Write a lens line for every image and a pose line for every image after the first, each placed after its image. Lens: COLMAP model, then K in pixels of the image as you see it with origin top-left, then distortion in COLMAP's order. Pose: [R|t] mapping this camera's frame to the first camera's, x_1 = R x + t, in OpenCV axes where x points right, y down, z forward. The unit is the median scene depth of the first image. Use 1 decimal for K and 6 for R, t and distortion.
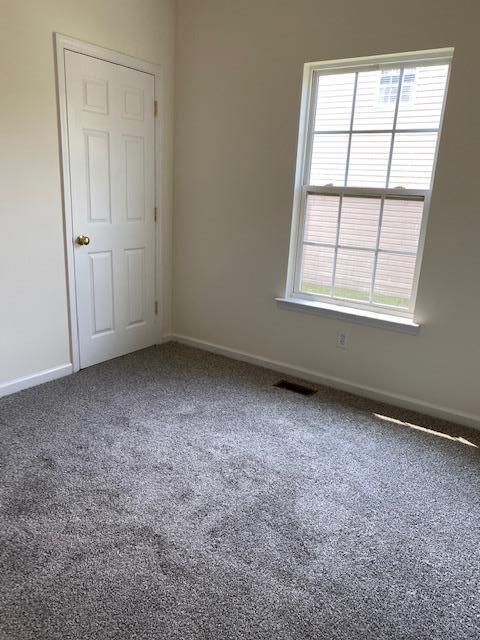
lens RADIAL K [[488.1, 0, 233.1], [0, 488.1, 319.6], [0, 0, 1]] dist [0.044379, -0.001743]
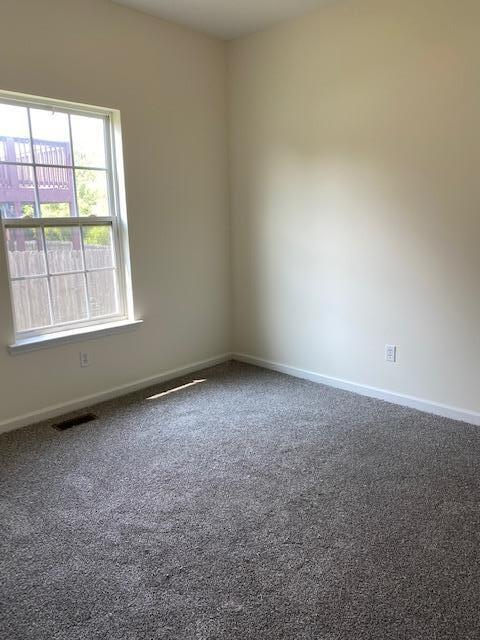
lens RADIAL K [[488.1, 0, 233.1], [0, 488.1, 319.6], [0, 0, 1]] dist [0.044379, -0.001743]
pose [[0.154971, -0.261481, 0.952687, -0.734199], [0.286533, 0.934781, 0.209957, -0.173754], [-0.945454, 0.240439, 0.219787, 0.453421]]
